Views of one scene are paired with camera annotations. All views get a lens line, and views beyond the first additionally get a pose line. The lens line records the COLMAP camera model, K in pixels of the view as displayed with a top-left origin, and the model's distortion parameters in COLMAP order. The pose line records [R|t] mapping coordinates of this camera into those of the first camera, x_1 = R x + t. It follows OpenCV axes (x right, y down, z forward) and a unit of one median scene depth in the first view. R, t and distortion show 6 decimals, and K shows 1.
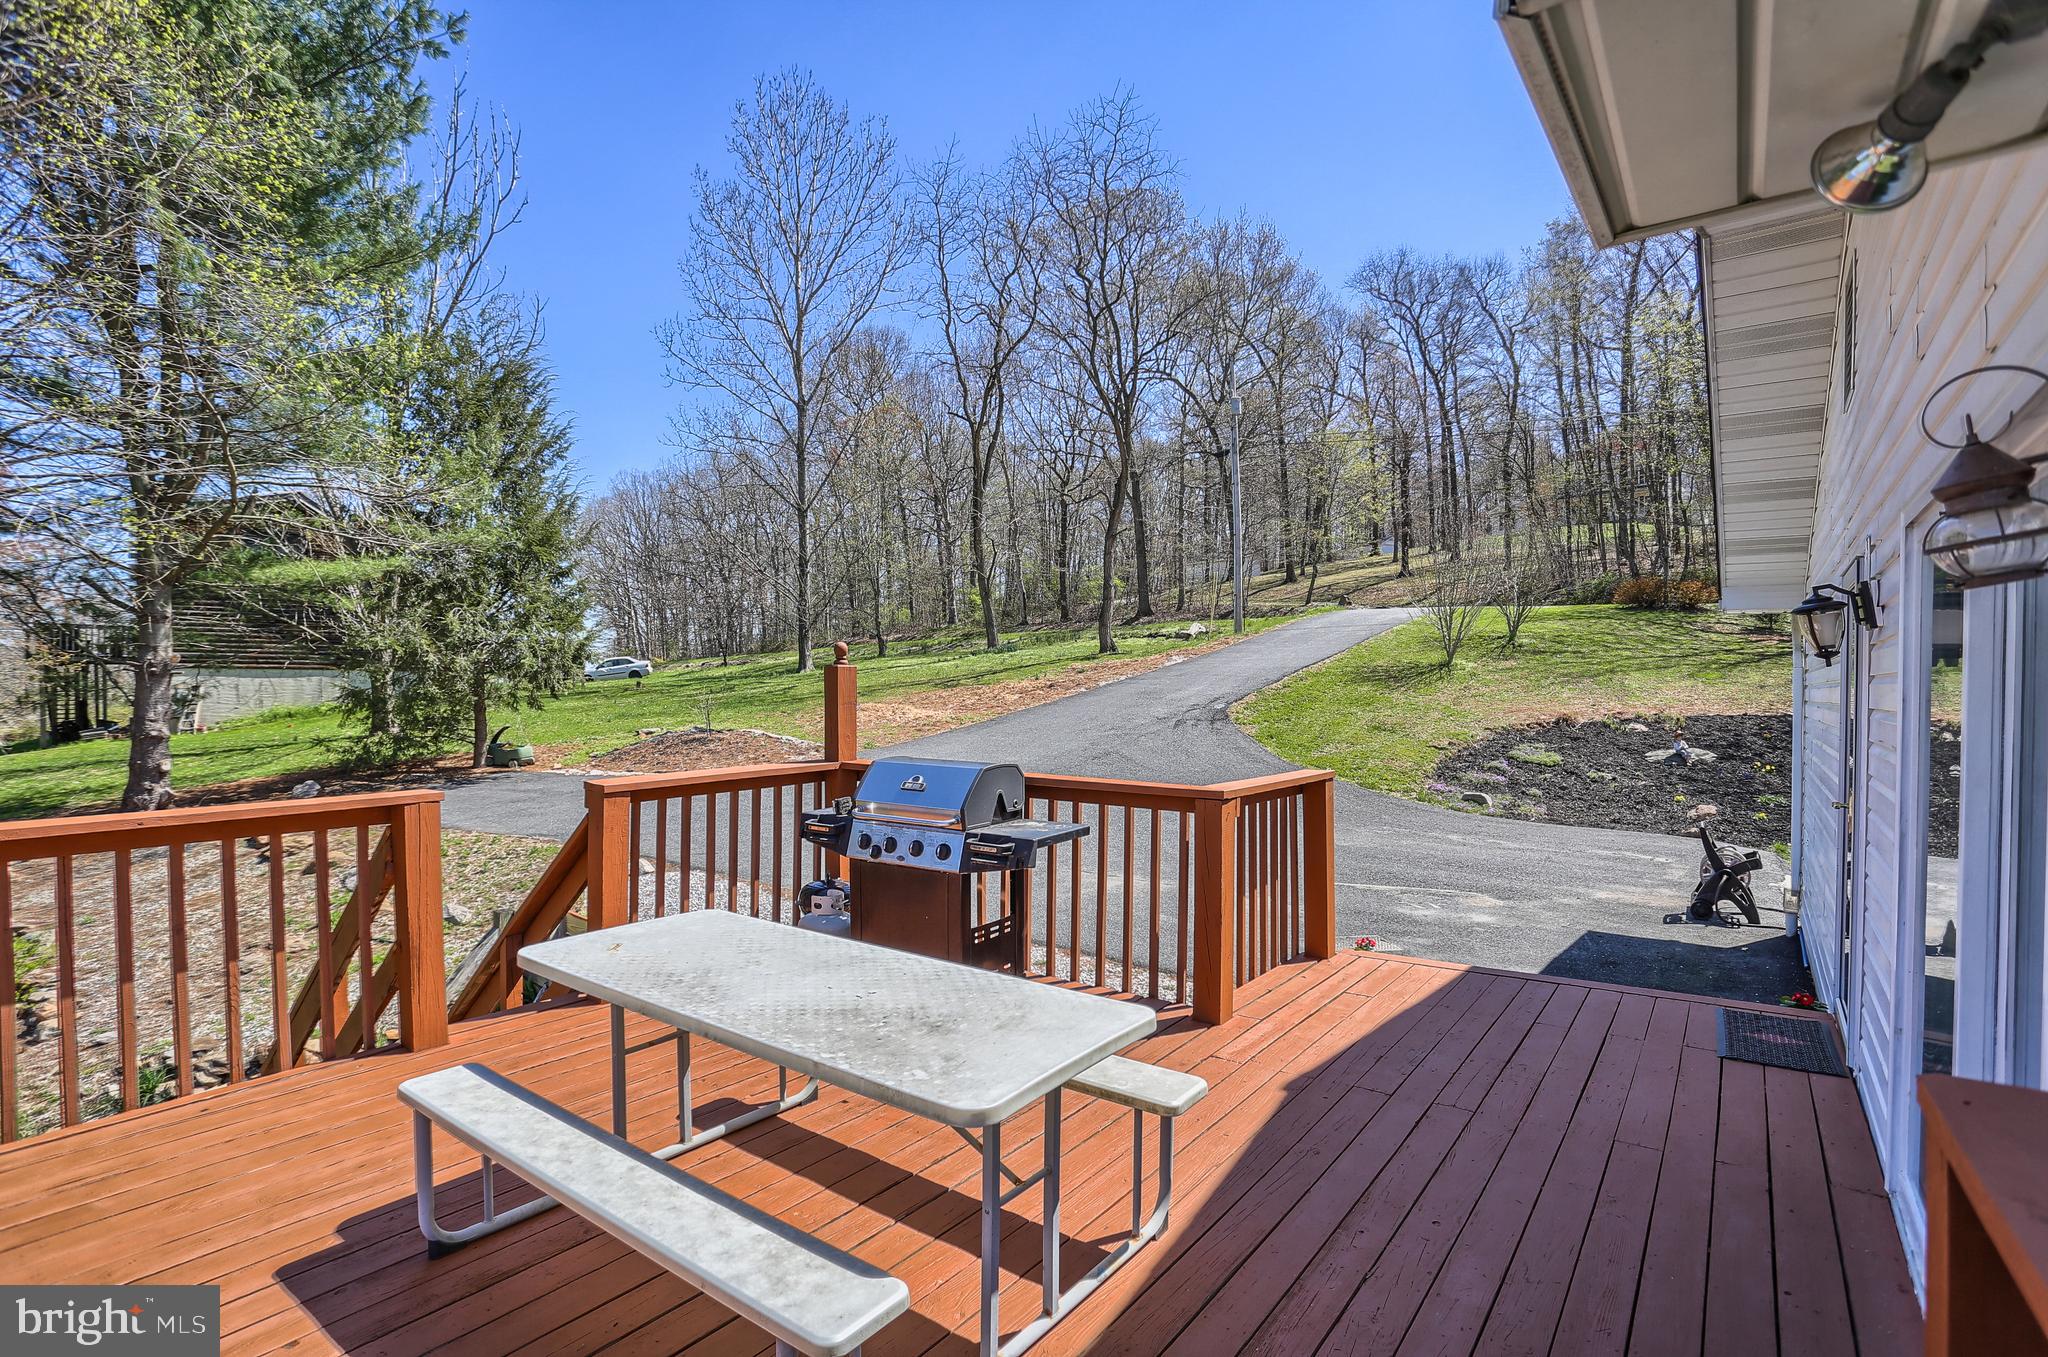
lens RADIAL K [[995.7, 0, 1015.6], [0, 995.7, 678.4], [0, 0, 1]] dist [-0.021377, 0.000804]
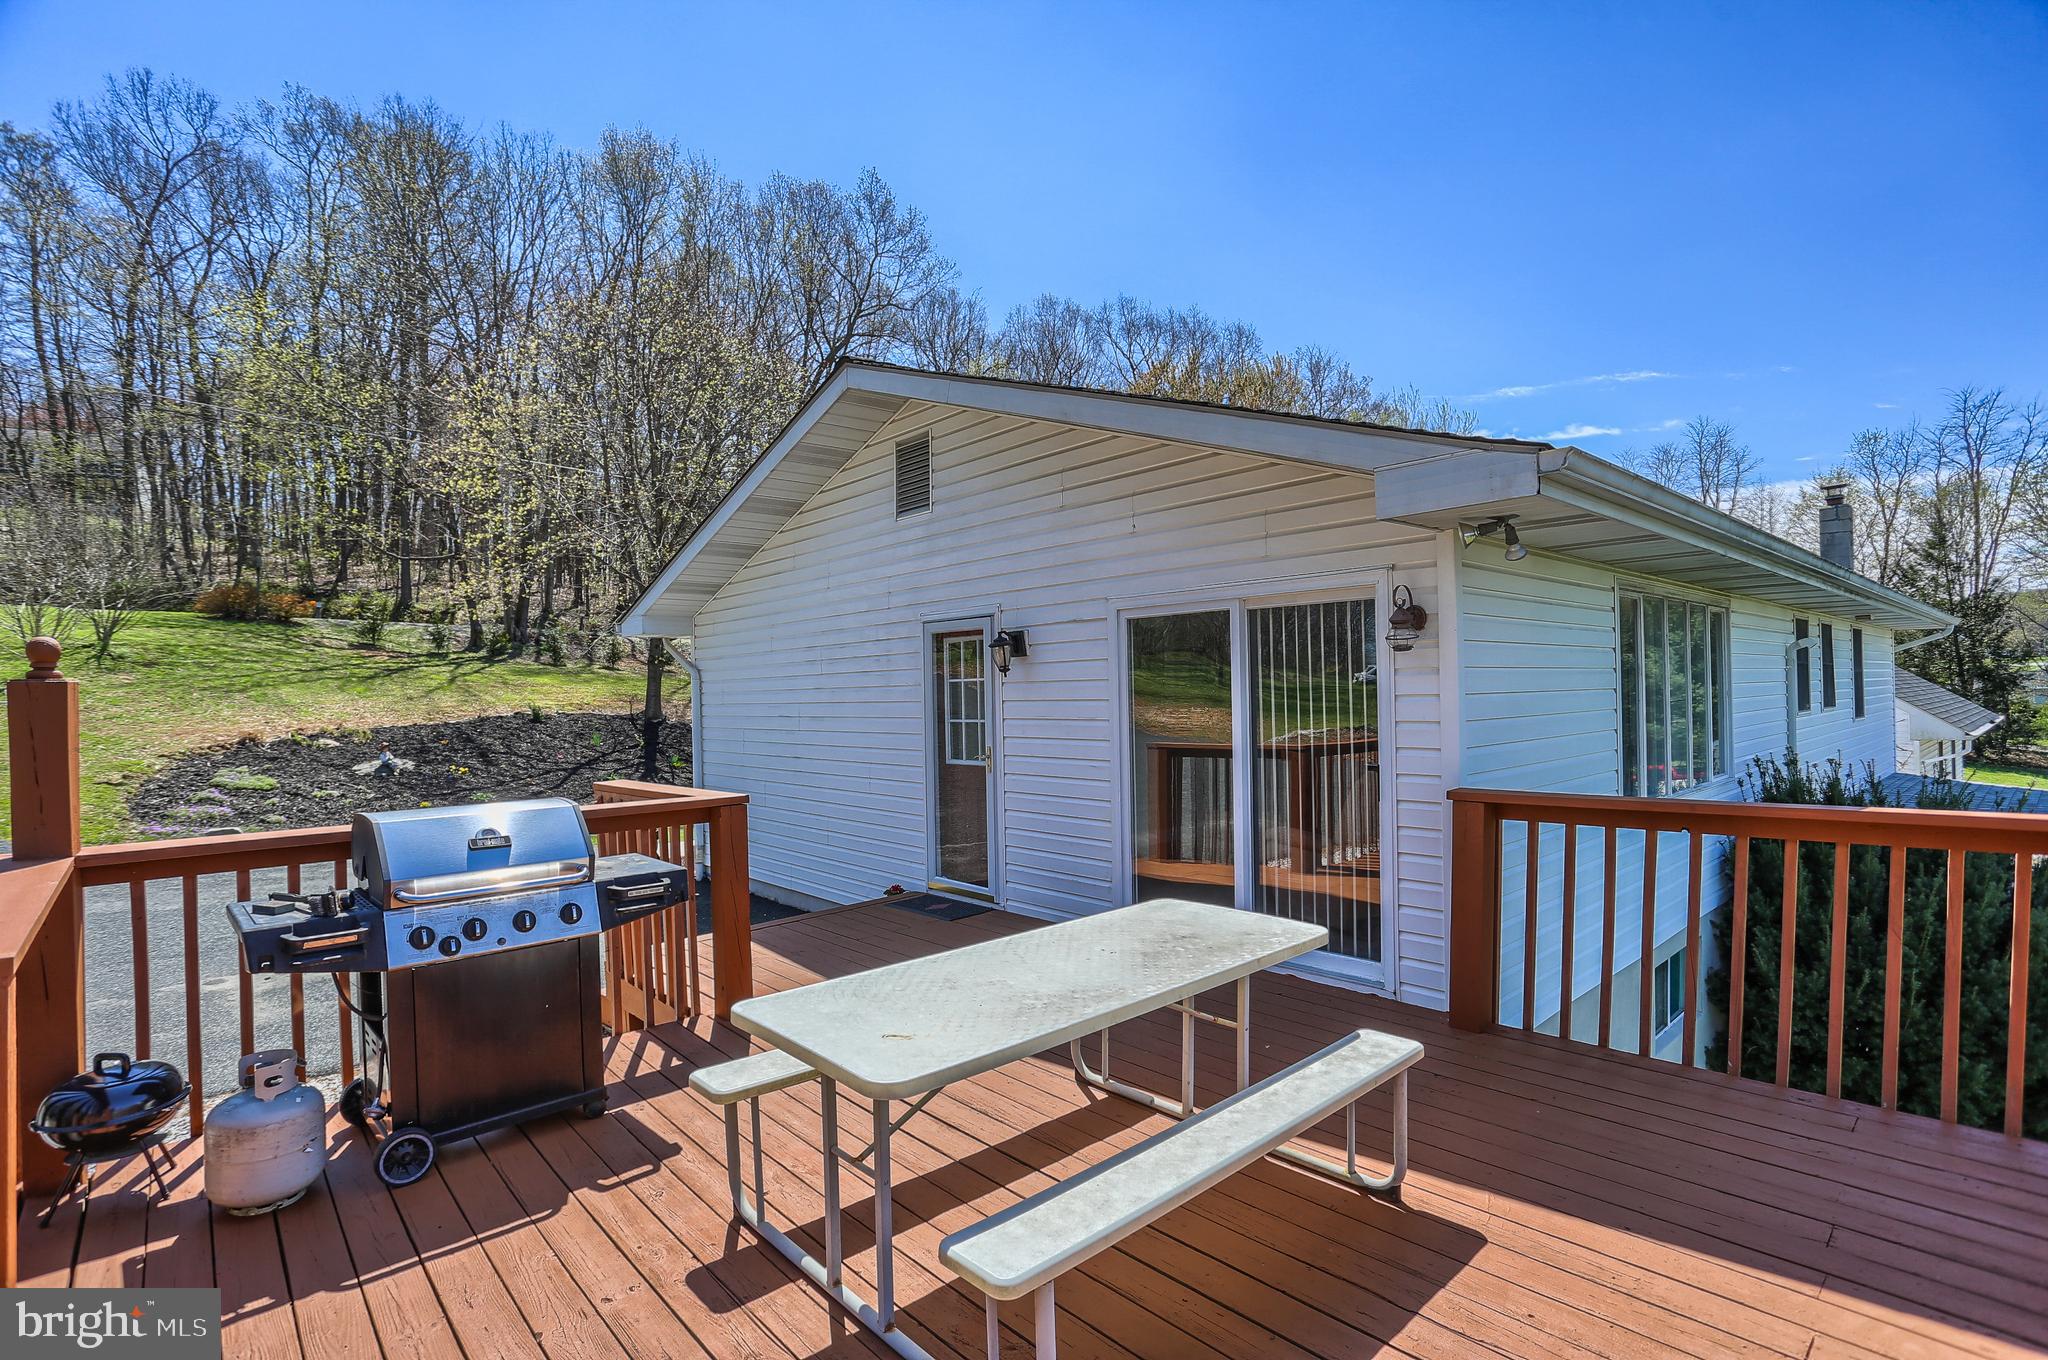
lens RADIAL K [[995.7, 0, 1024.6], [0, 995.7, 687.5], [0, 0, 1]] dist [-0.021377, 0.000804]
pose [[0.177548, -0.009113, 0.984070, -0.691157], [0.016562, 0.999843, 0.006271, 0.000240], [-0.983973, 0.015185, 0.177671, 0.464685]]
